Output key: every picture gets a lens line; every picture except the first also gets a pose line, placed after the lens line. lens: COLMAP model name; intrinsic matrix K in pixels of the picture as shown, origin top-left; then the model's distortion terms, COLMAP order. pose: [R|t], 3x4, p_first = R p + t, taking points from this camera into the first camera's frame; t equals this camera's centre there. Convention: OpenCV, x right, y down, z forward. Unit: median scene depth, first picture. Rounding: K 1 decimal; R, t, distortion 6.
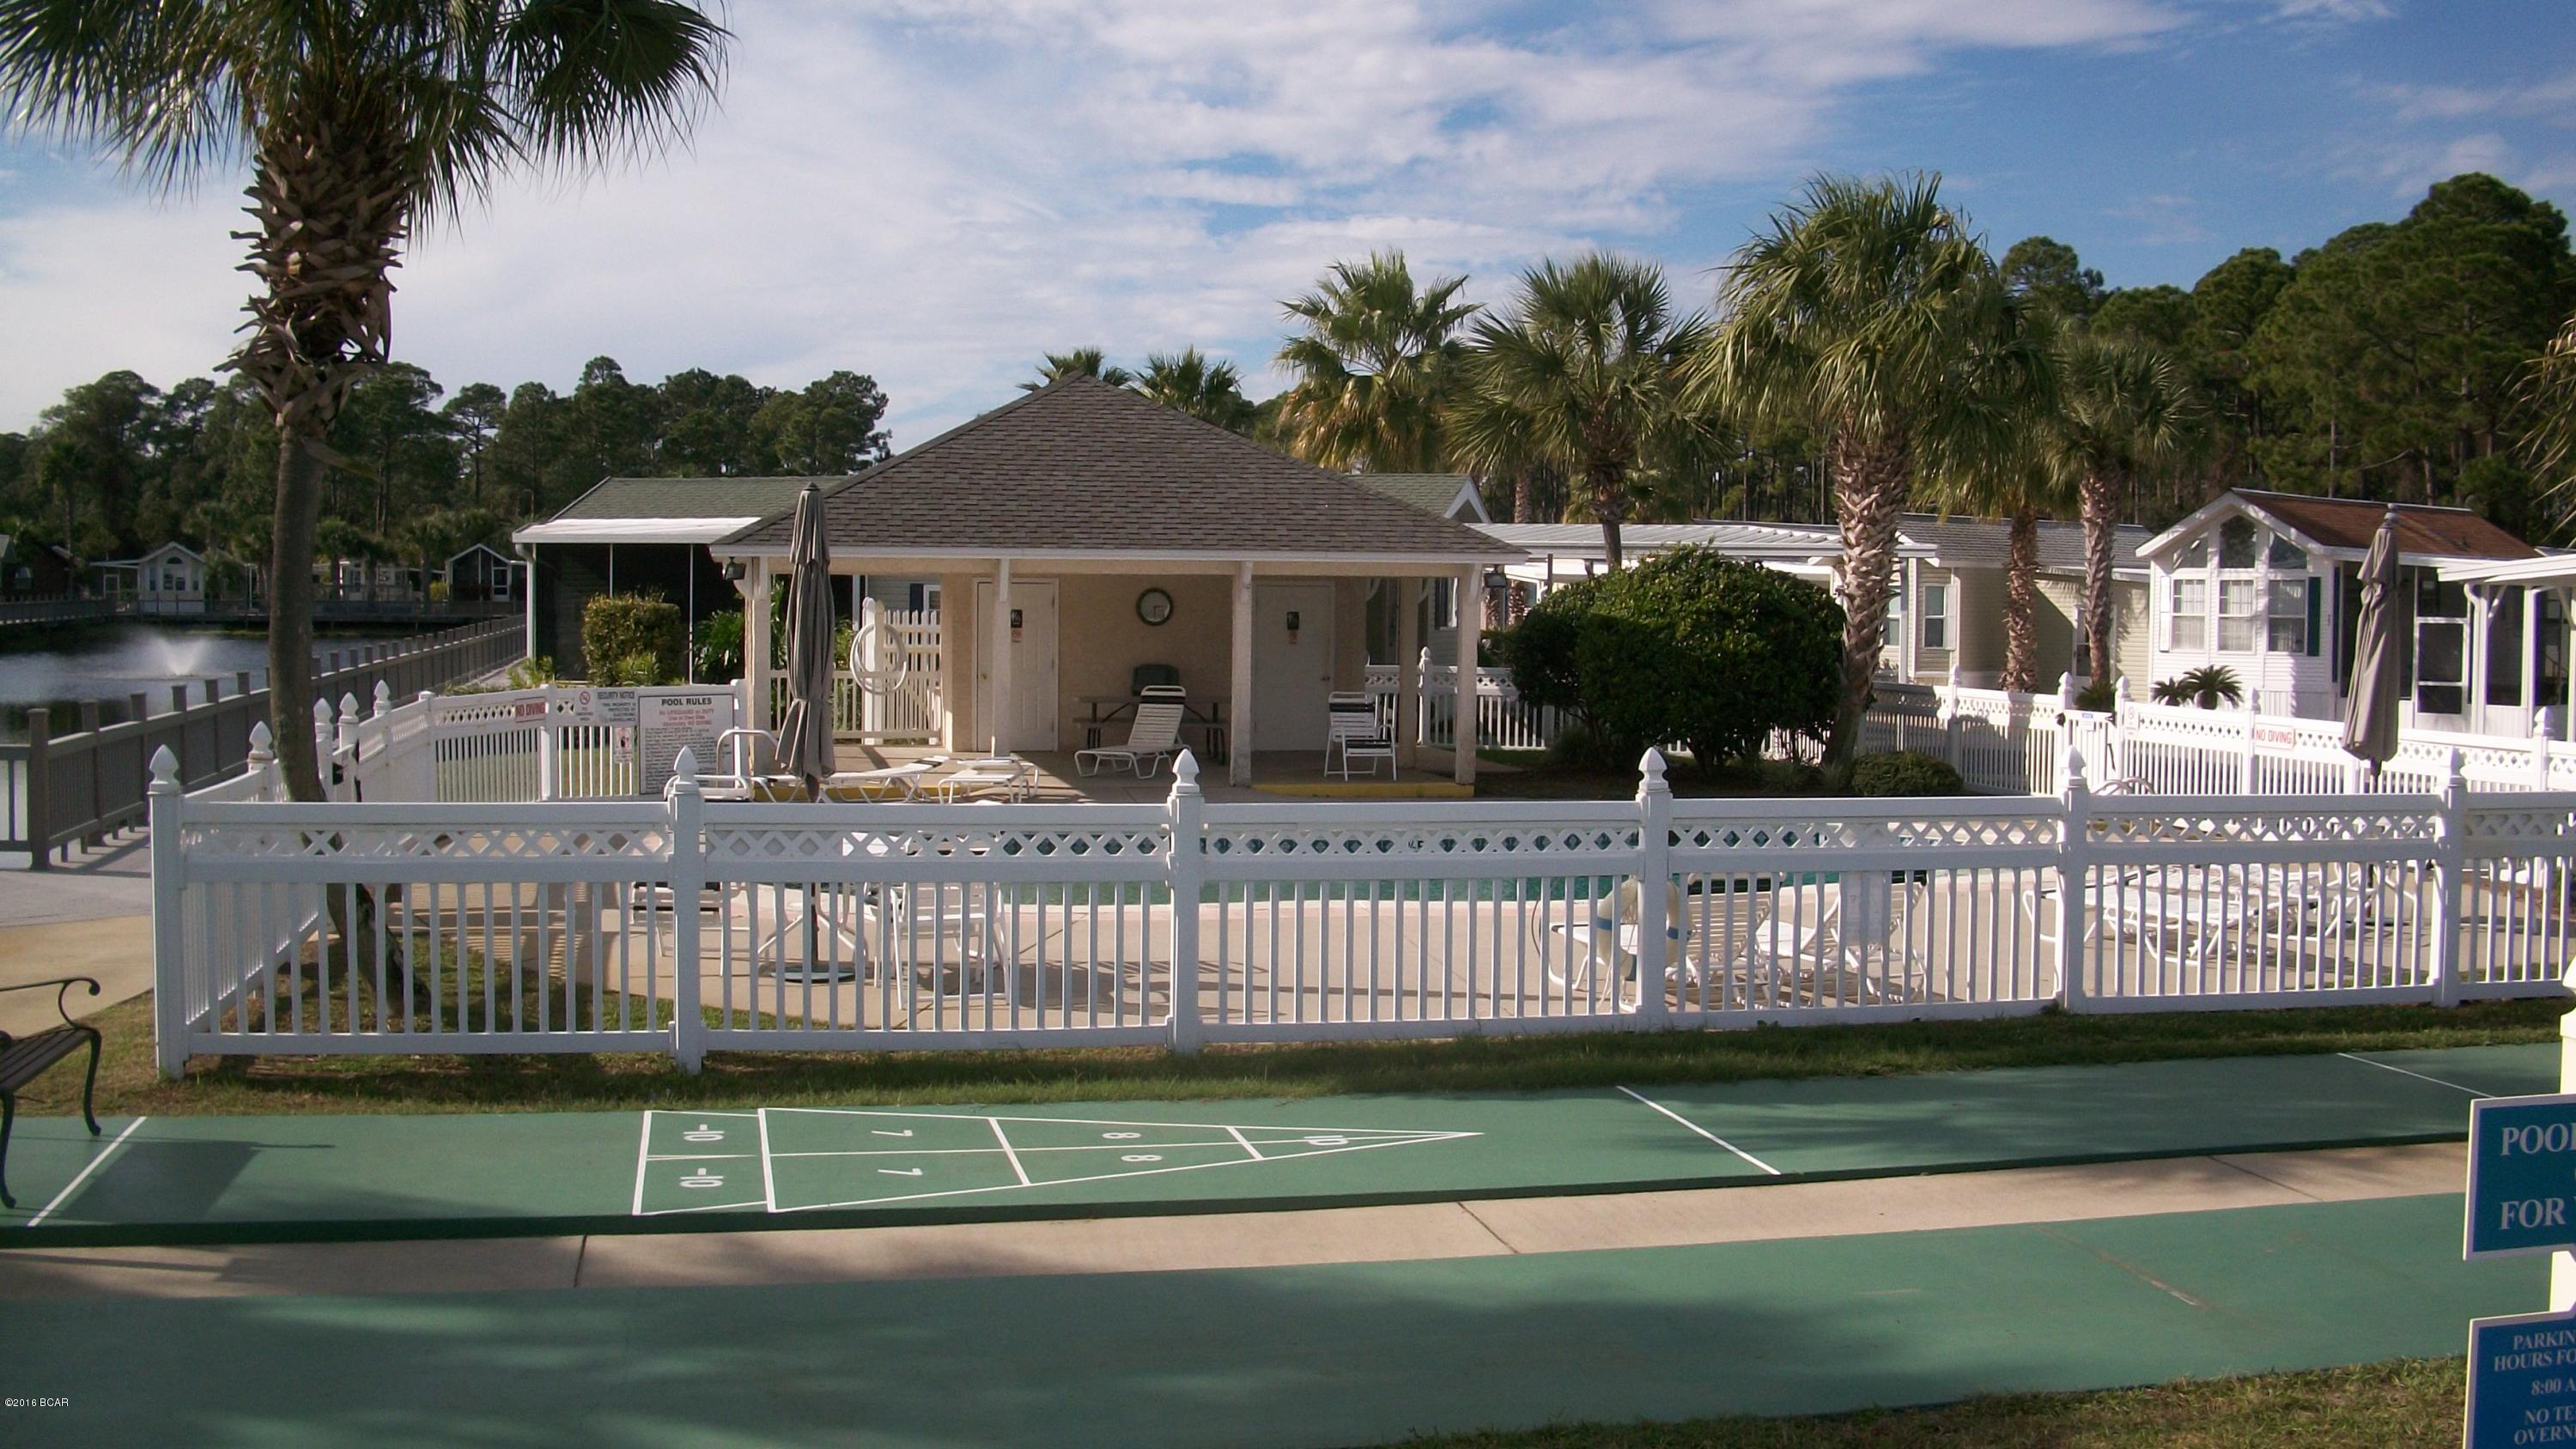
lens RADIAL K [[2748.8, 0, 1253.3], [0, 2748.8, 715.3], [0, 0, 1]] dist [-0.231430, 0.261091]
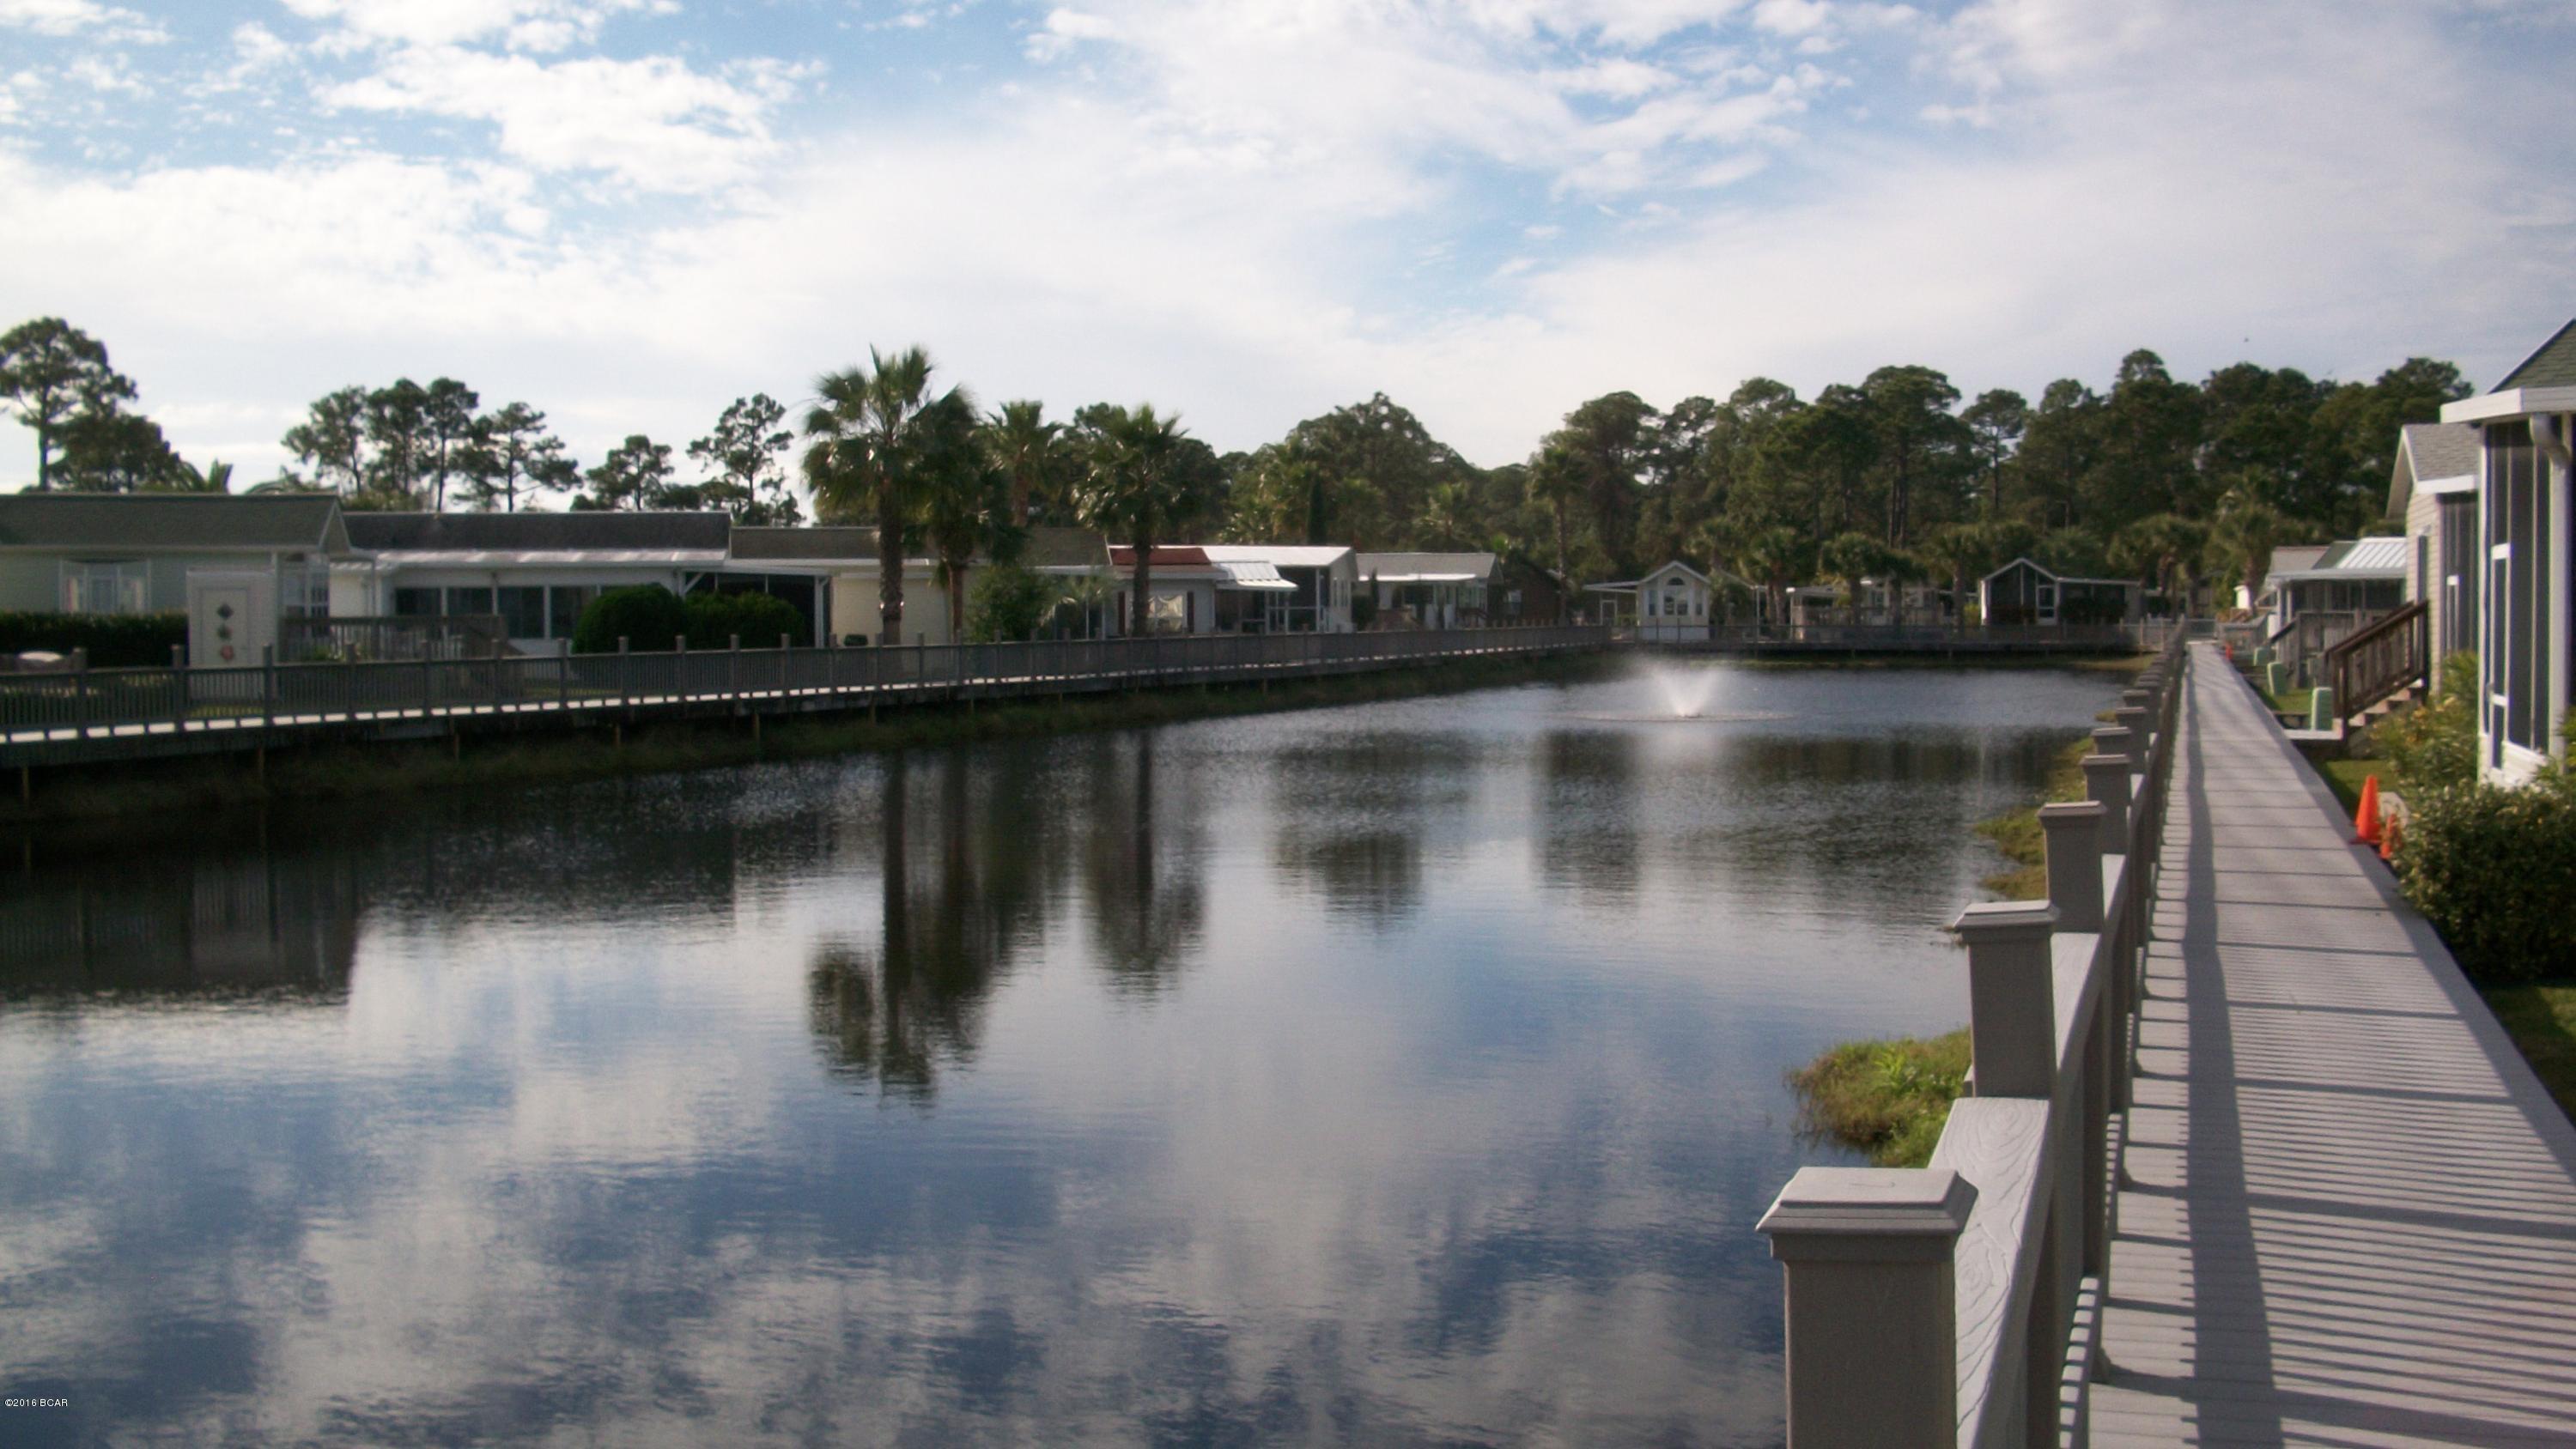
lens RADIAL K [[2748.8, 0, 1253.3], [0, 2748.8, 715.3], [0, 0, 1]] dist [-0.231430, 0.261091]
pose [[0.858998, 0.001892, -0.511975, -0.044721], [-0.007869, 0.999924, -0.009506, -0.002818], [0.511918, 0.012194, 0.858948, 0.109389]]
